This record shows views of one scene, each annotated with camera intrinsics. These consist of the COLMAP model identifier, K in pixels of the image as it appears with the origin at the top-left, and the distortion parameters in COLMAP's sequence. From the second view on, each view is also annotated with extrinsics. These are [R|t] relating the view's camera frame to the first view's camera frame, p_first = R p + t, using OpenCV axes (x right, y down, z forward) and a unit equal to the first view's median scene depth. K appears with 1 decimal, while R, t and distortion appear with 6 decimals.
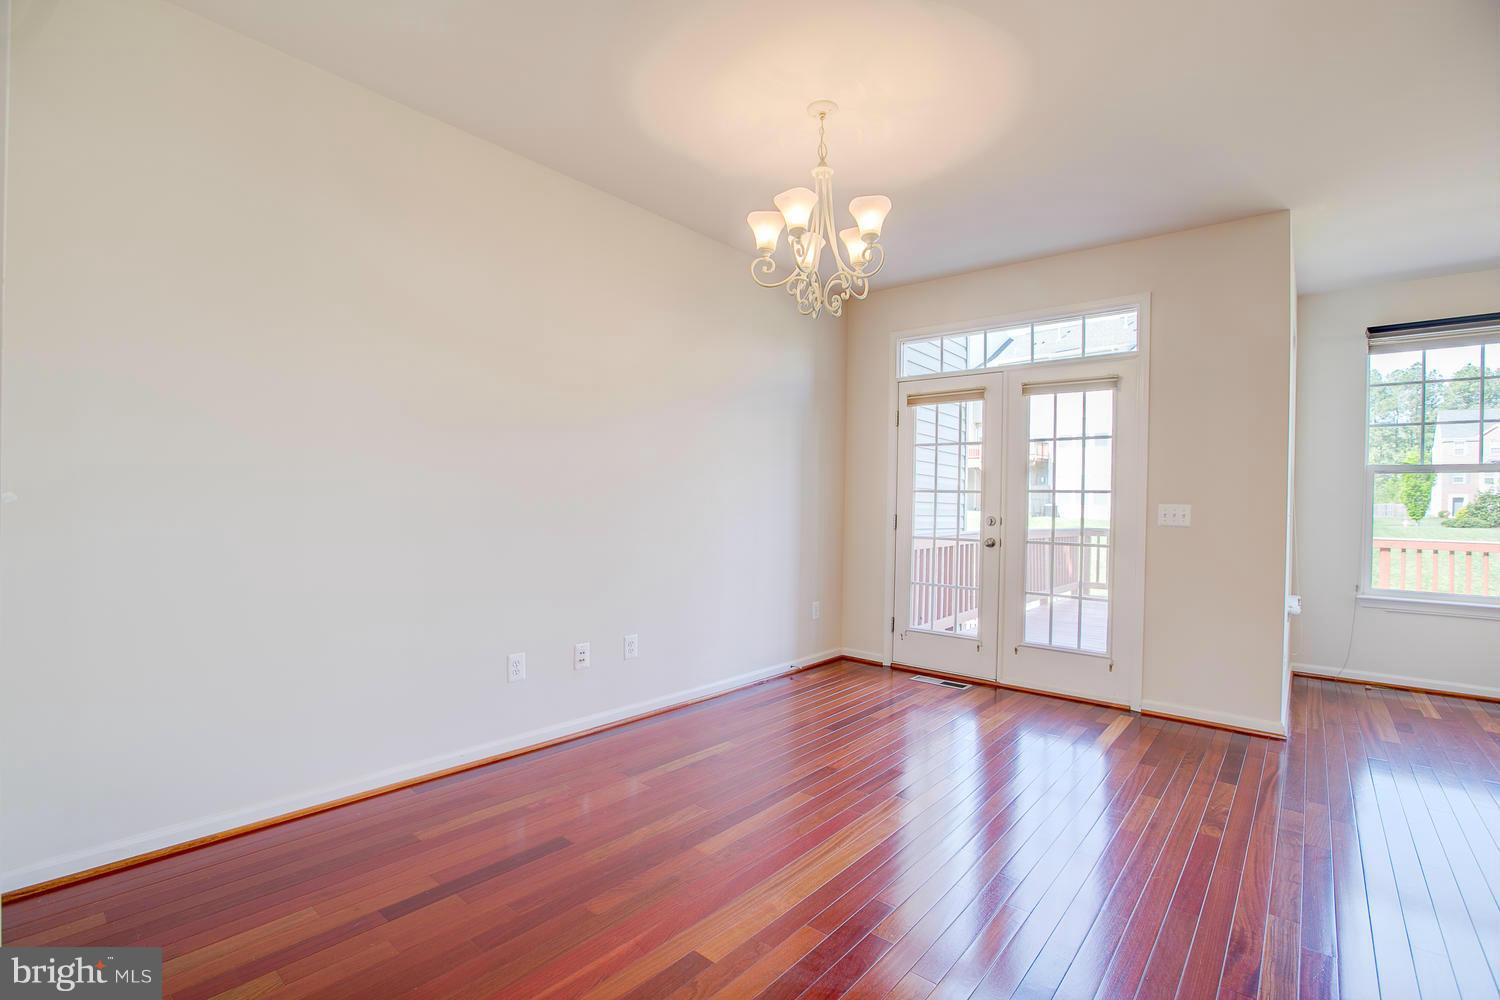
lens RADIAL K [[683.5, 0, 745.5], [0, 683.5, 506.8], [0, 0, 1]] dist [-0.053372, 0.019325]
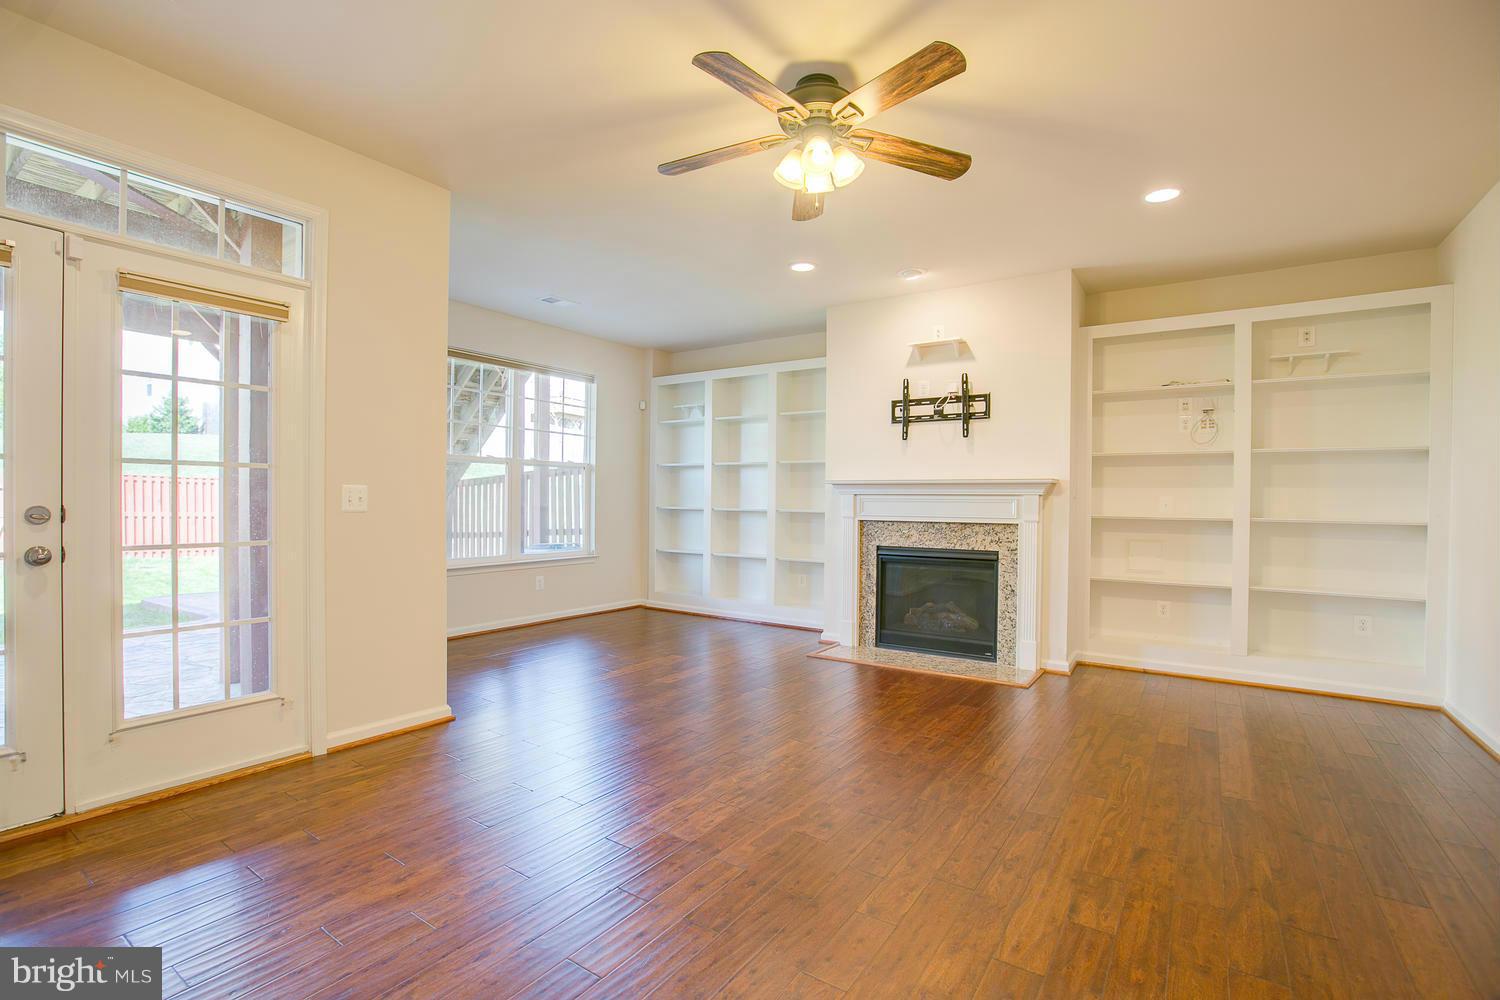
lens RADIAL K [[683.5, 0, 745.5], [0, 683.5, 506.8], [0, 0, 1]] dist [-0.053372, 0.019325]
pose [[-0.121627, -0.031084, 0.992089, -0.195990], [-0.010389, 0.999495, 0.030043, -0.005772], [-0.992522, -0.006653, -0.121888, 0.536100]]
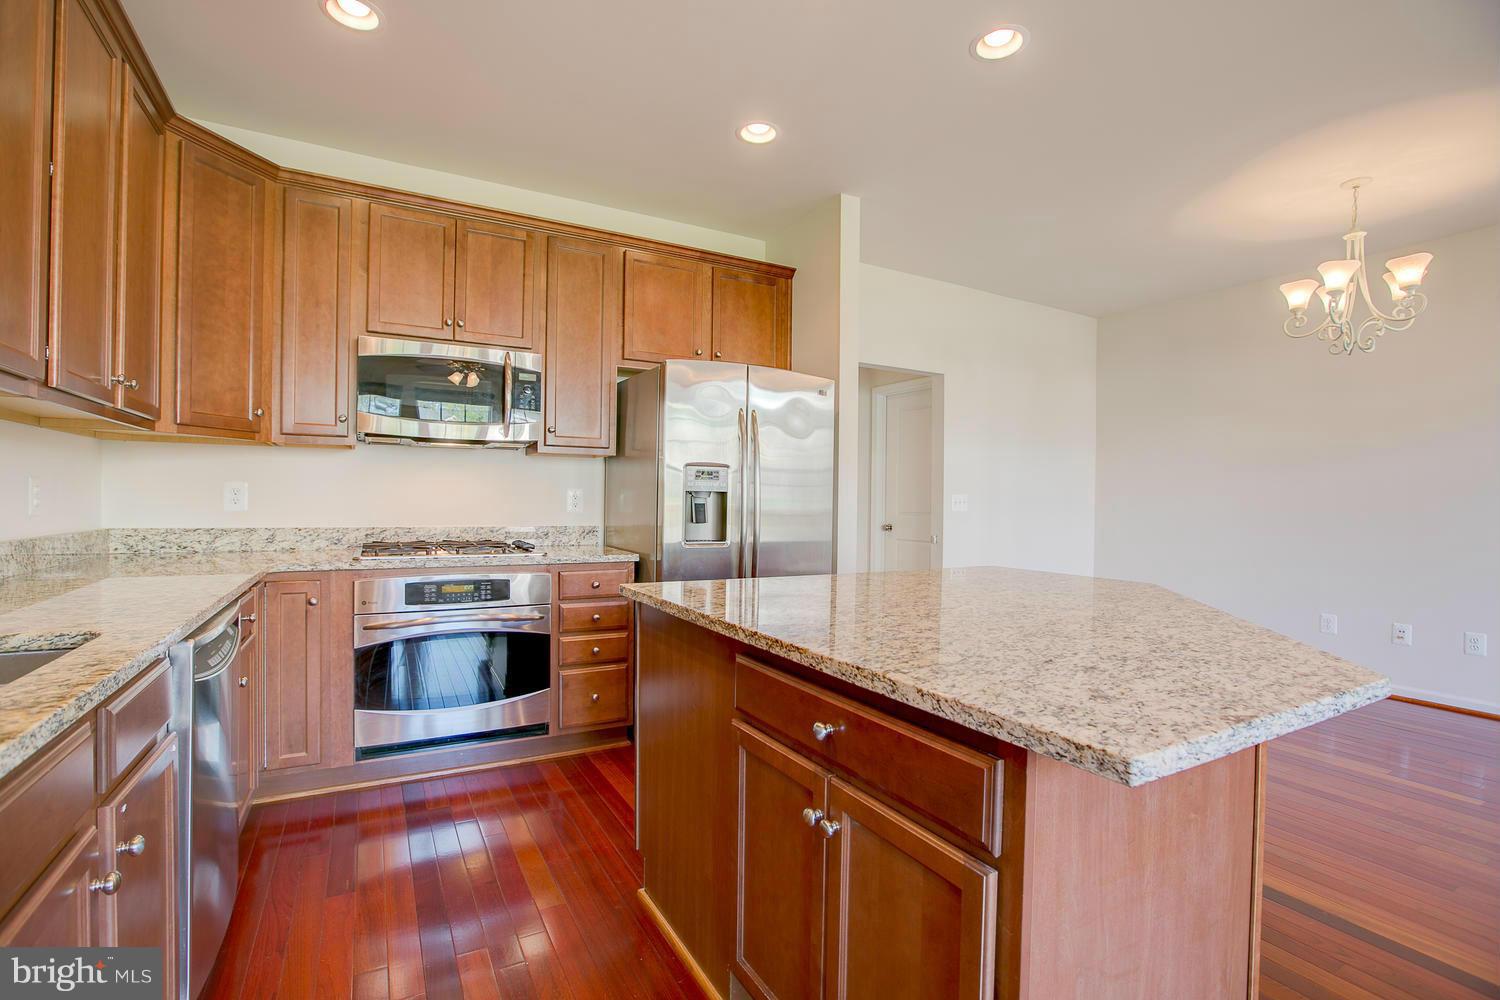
lens RADIAL K [[683.5, 0, 745.5], [0, 683.5, 506.8], [0, 0, 1]] dist [-0.053372, 0.019325]
pose [[-0.346306, -0.011141, -0.938055, 0.982848], [-0.023304, 0.999723, -0.003270, 0.017749], [0.937832, 0.020728, -0.346470, 0.232984]]
